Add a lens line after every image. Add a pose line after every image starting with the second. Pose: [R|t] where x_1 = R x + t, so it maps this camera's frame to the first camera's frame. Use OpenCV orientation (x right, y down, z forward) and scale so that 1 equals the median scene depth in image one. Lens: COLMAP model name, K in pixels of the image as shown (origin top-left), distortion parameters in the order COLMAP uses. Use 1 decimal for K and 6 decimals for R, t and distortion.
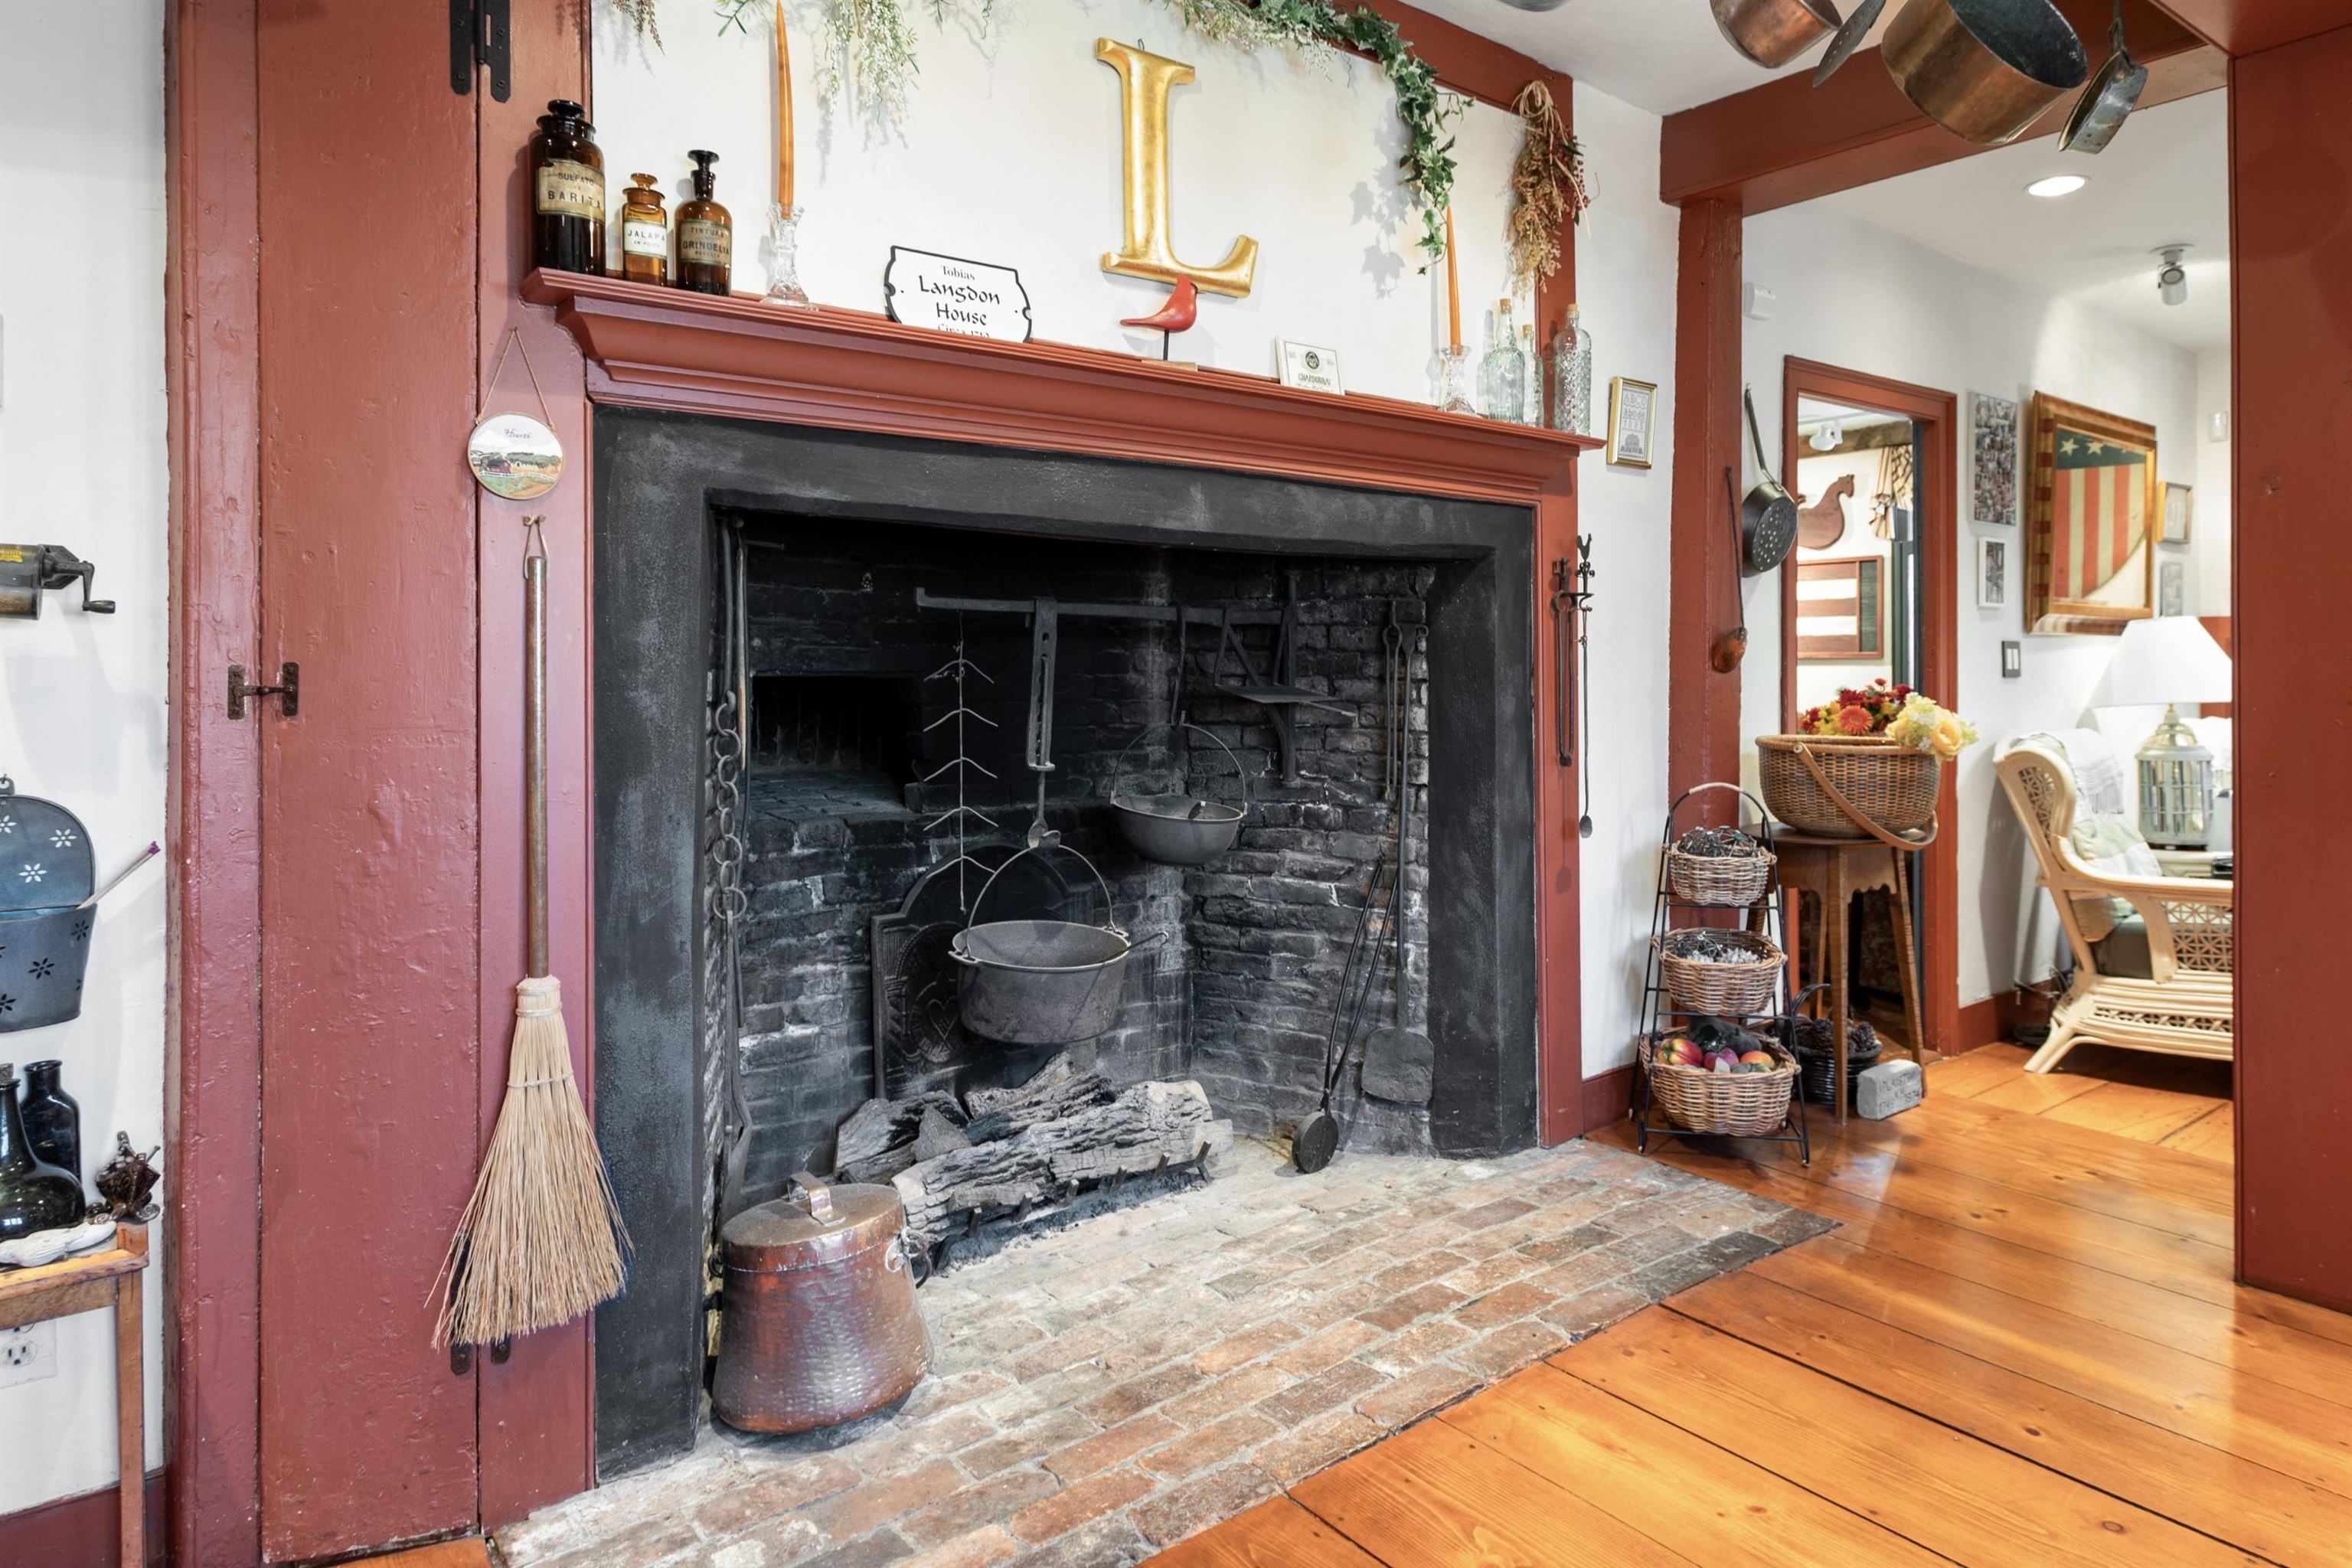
lens RADIAL K [[1407.3, 0, 1246.1], [0, 1407.3, 656.5], [0, 0, 1]] dist [-0.003729, 0.005823]
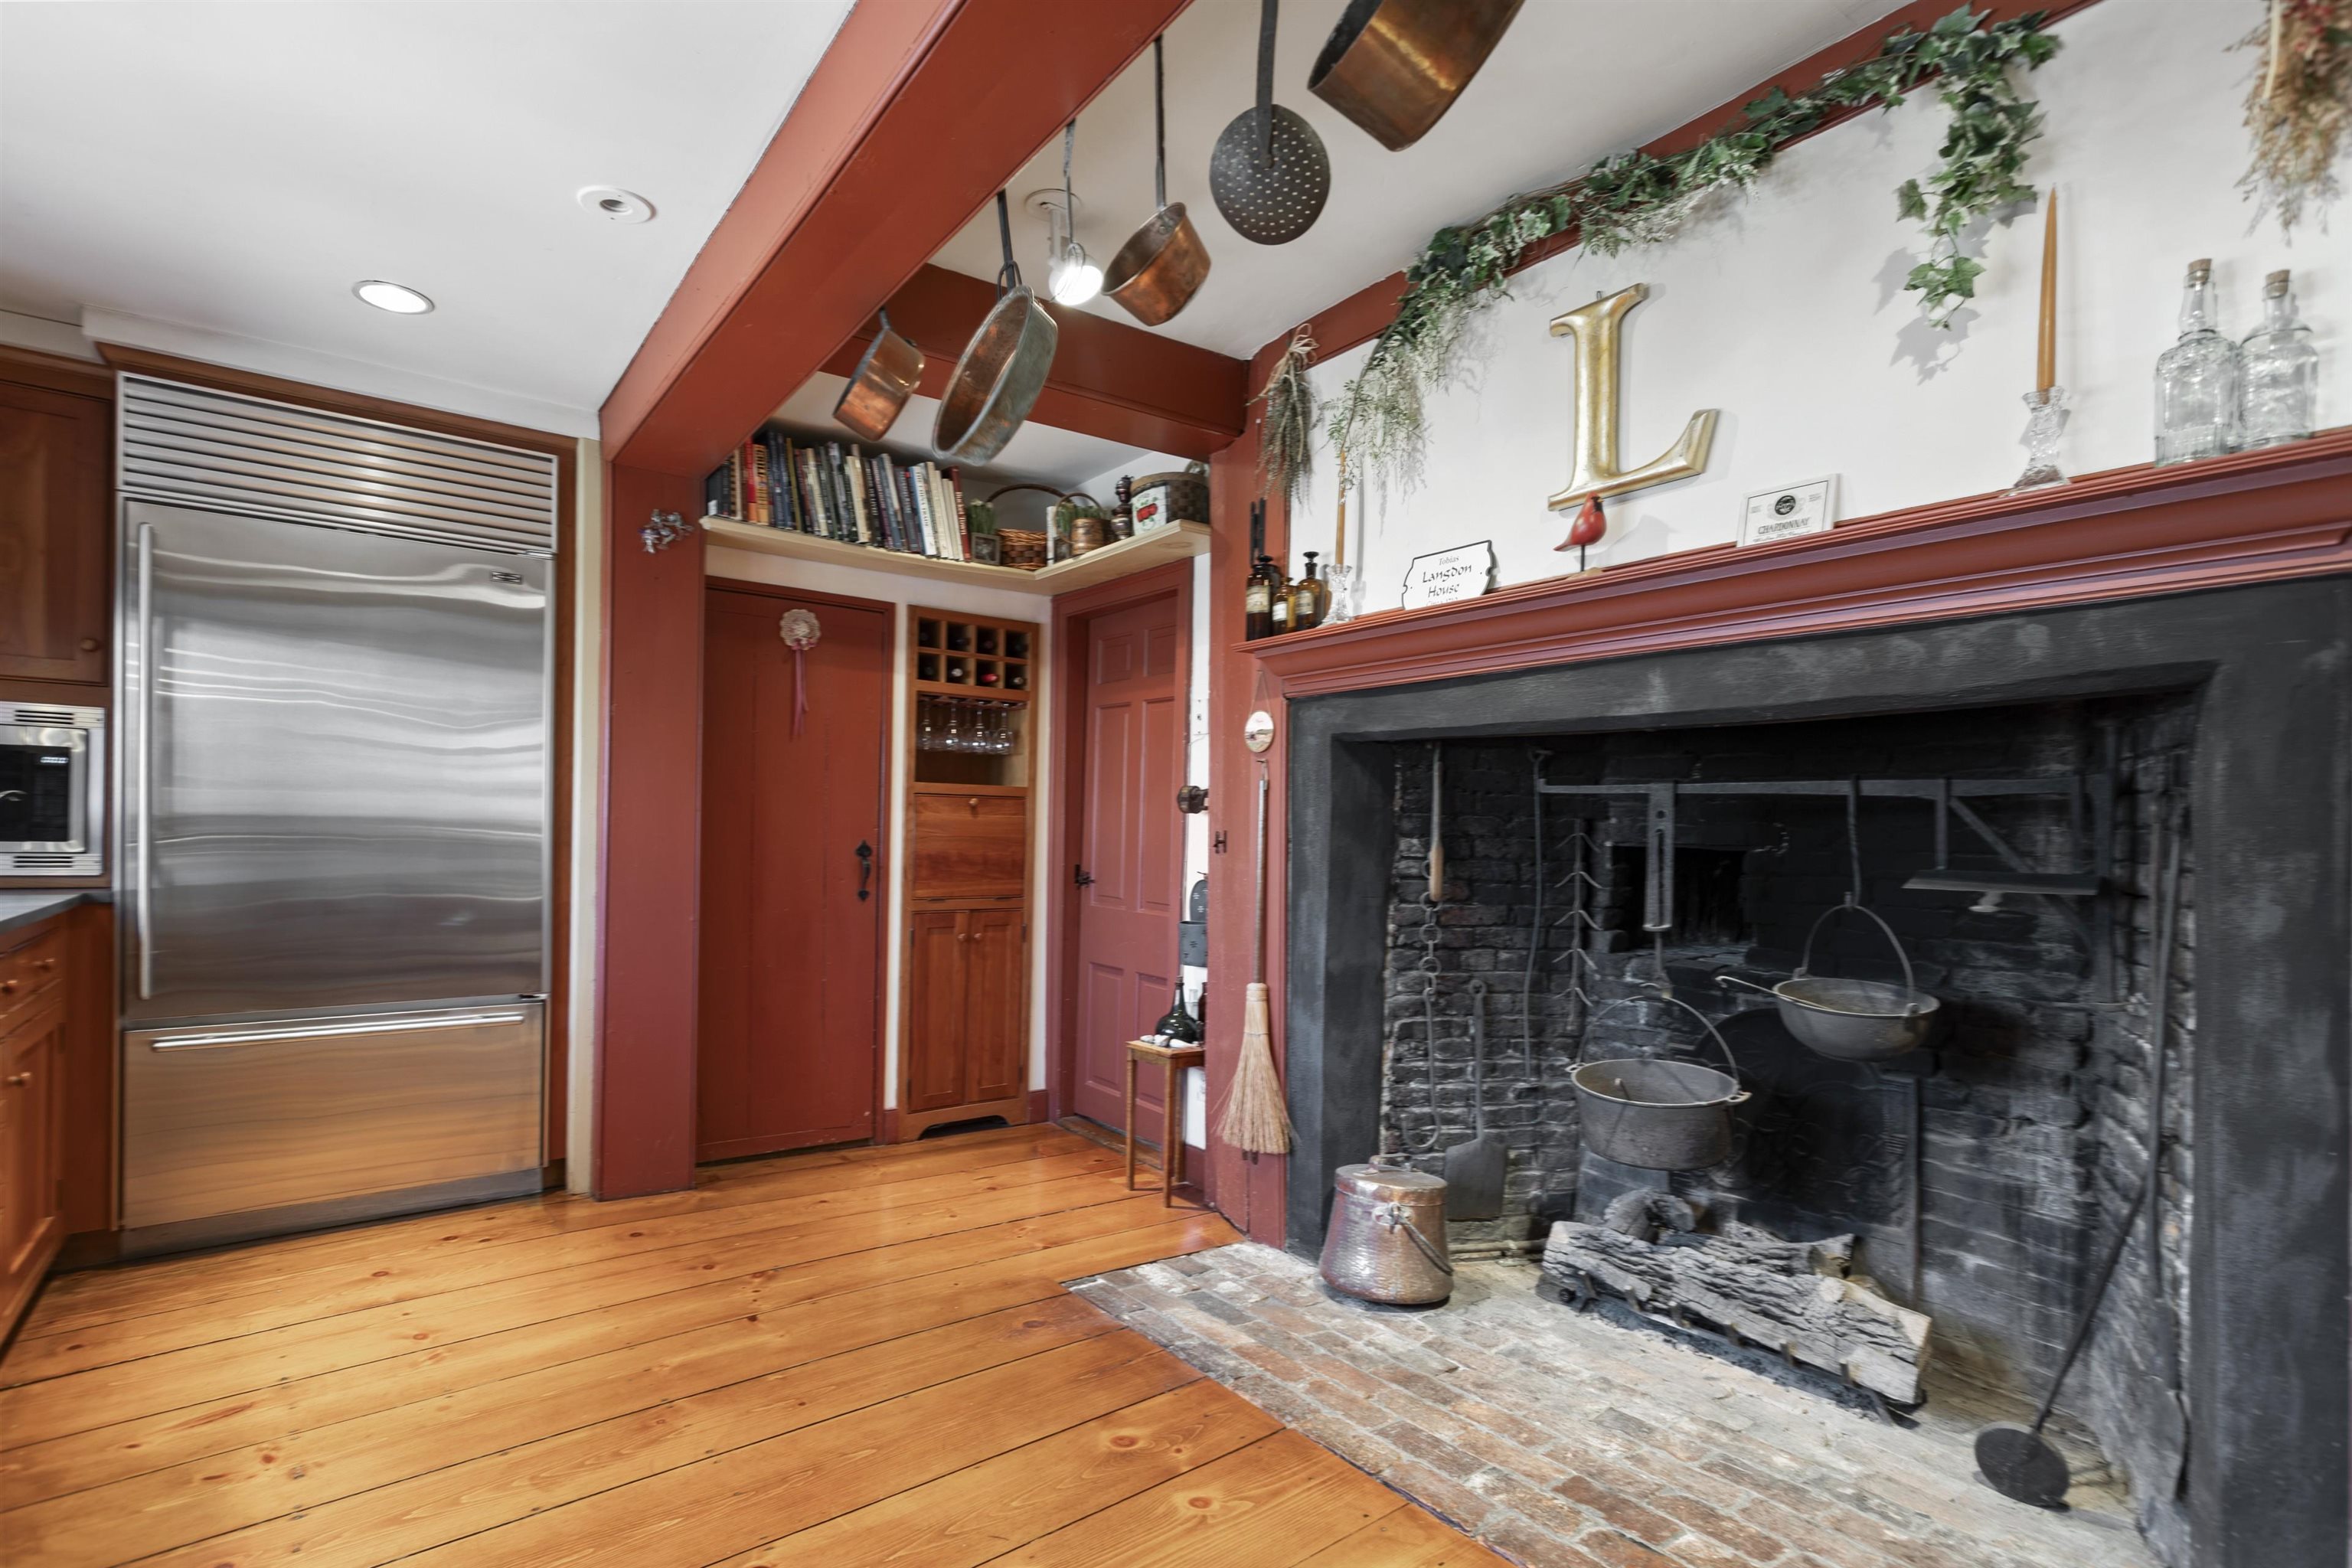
lens RADIAL K [[1125.6, 0, 1145.2], [0, 1125.6, 837.4], [0, 0, 1]] dist [0.000527, 0.001332]
pose [[-0.051933, 0.008318, -0.998616, 0.776850], [-0.009688, 0.999914, 0.008833, 0.000552], [0.998604, 0.010134, -0.051848, 0.617238]]
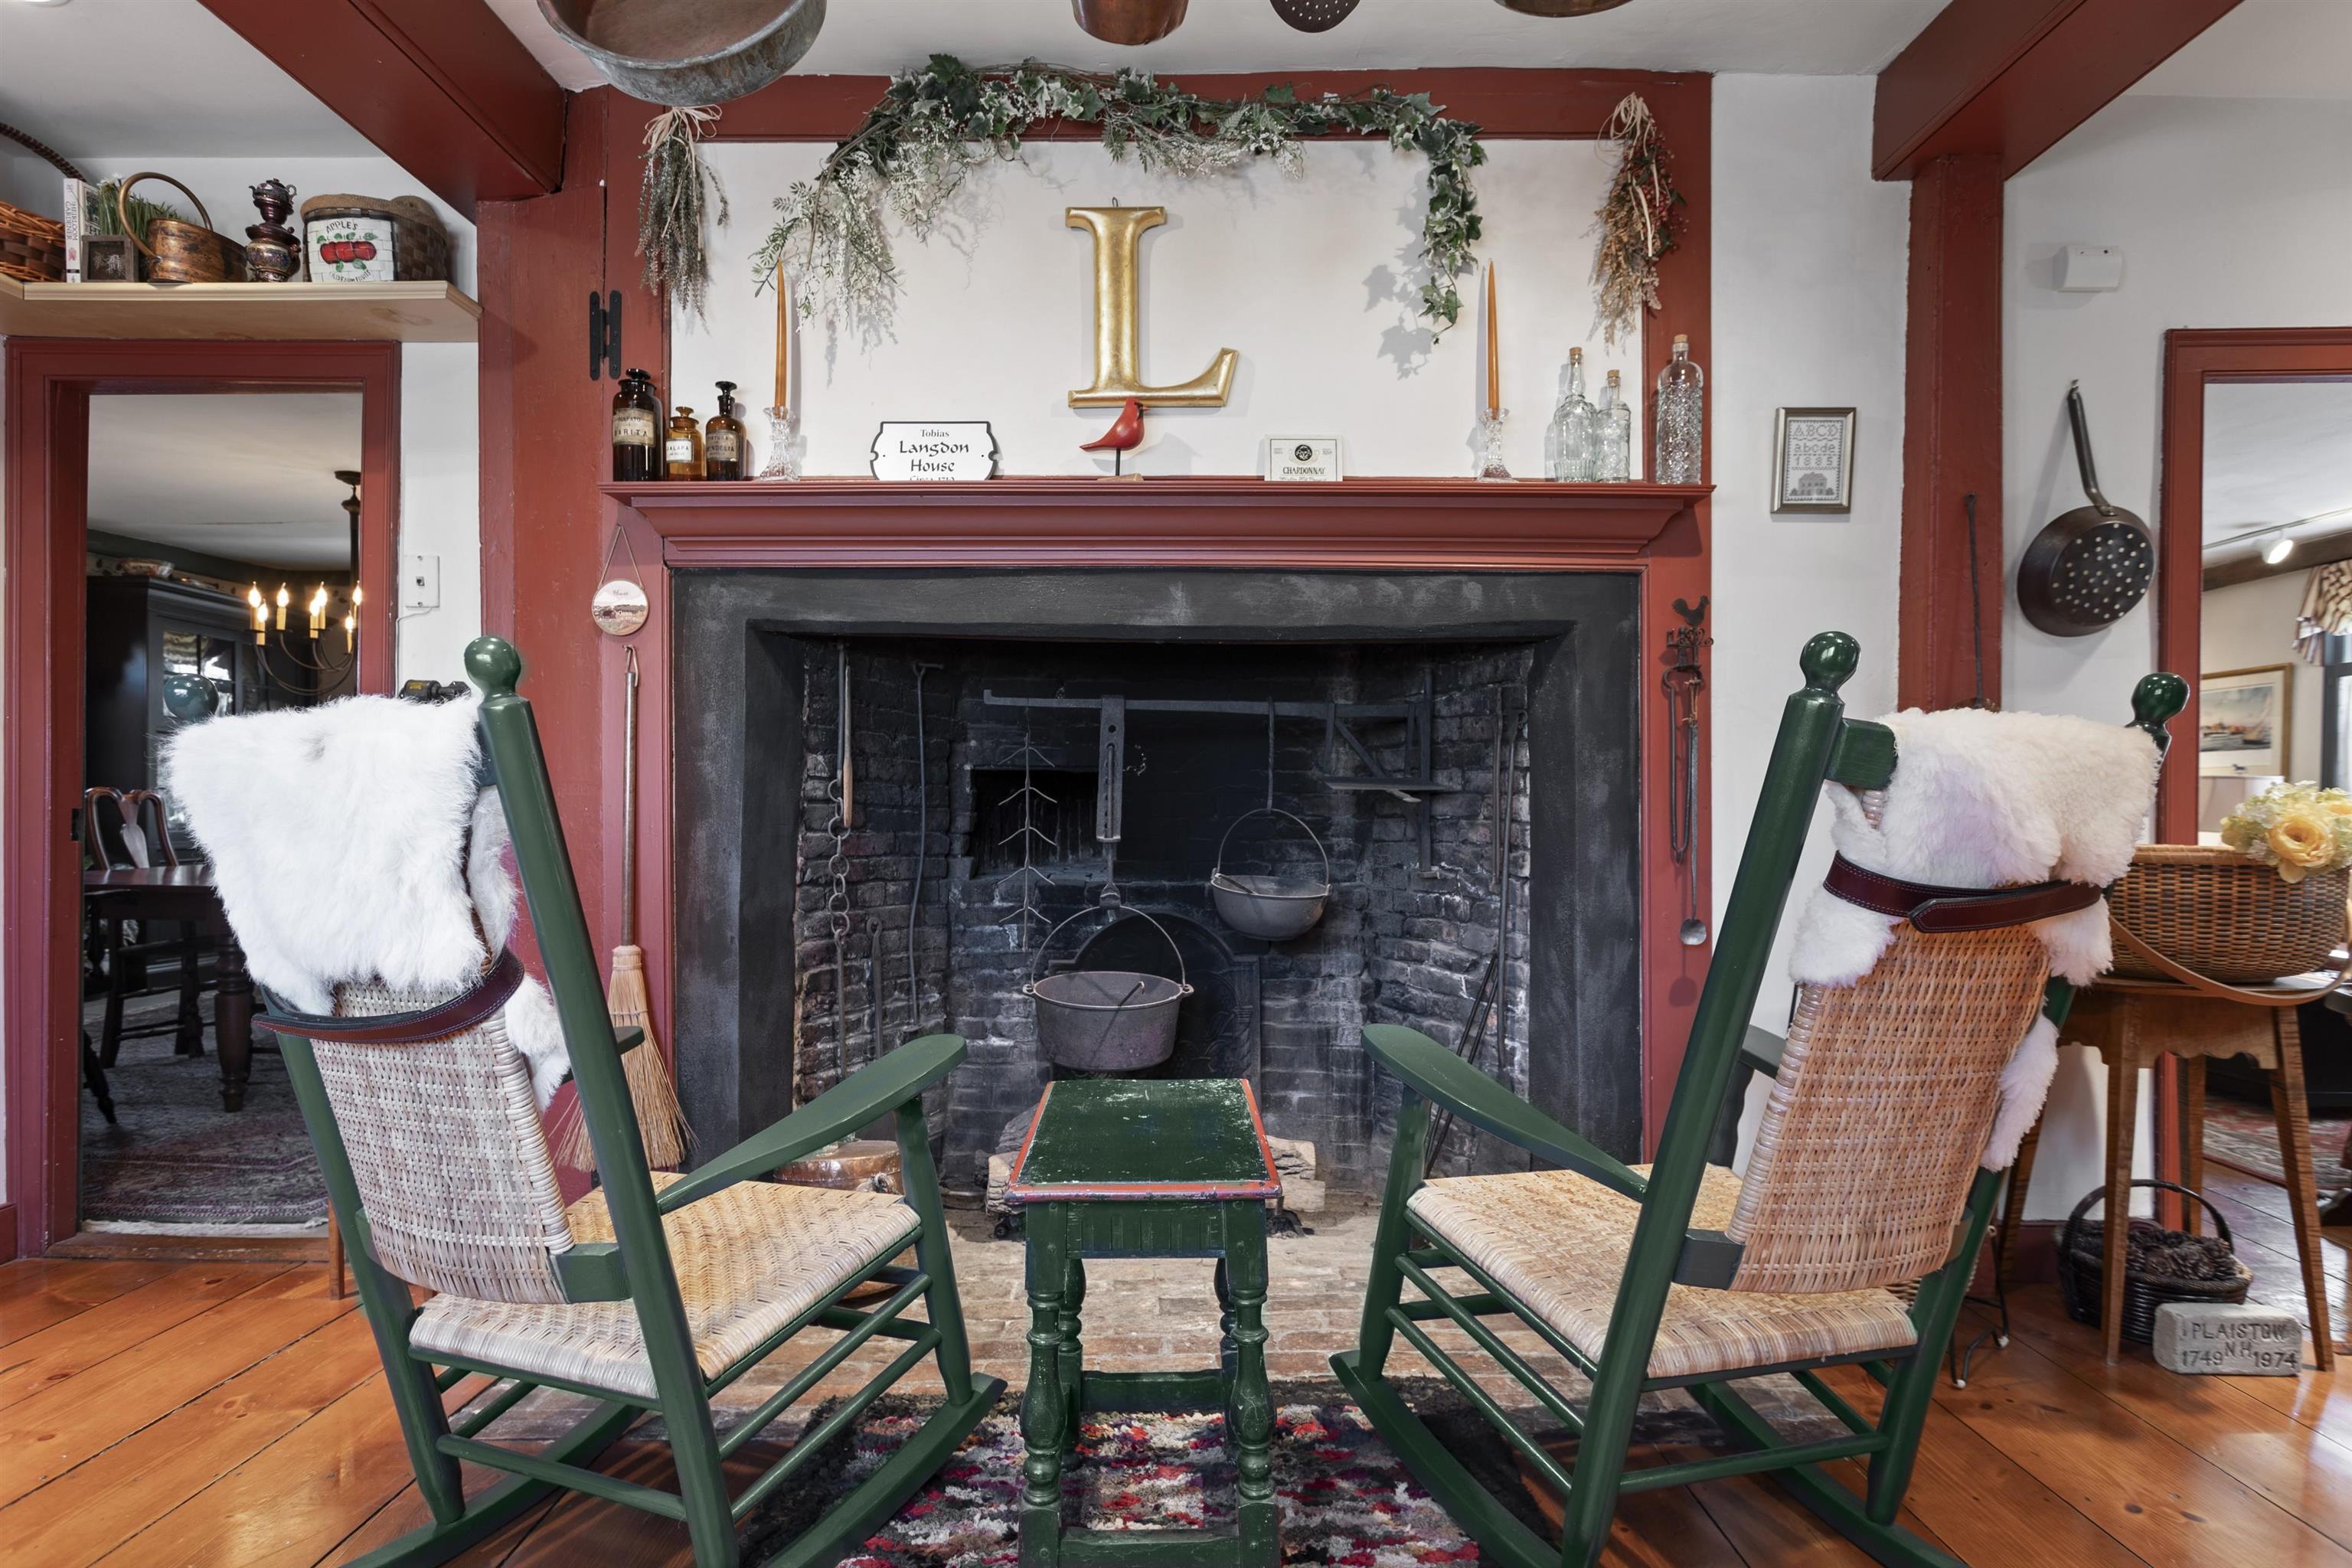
lens RADIAL K [[1241.5, 0, 1167.3], [0, 1241.5, 822.9], [0, 0, 1]] dist [-0.004638, 0.004682]
pose [[0.770023, 0.009853, -0.637940, 0.546001], [-0.002613, 0.999921, 0.012291, 0.050749], [0.638010, -0.007797, 0.769988, 0.224084]]
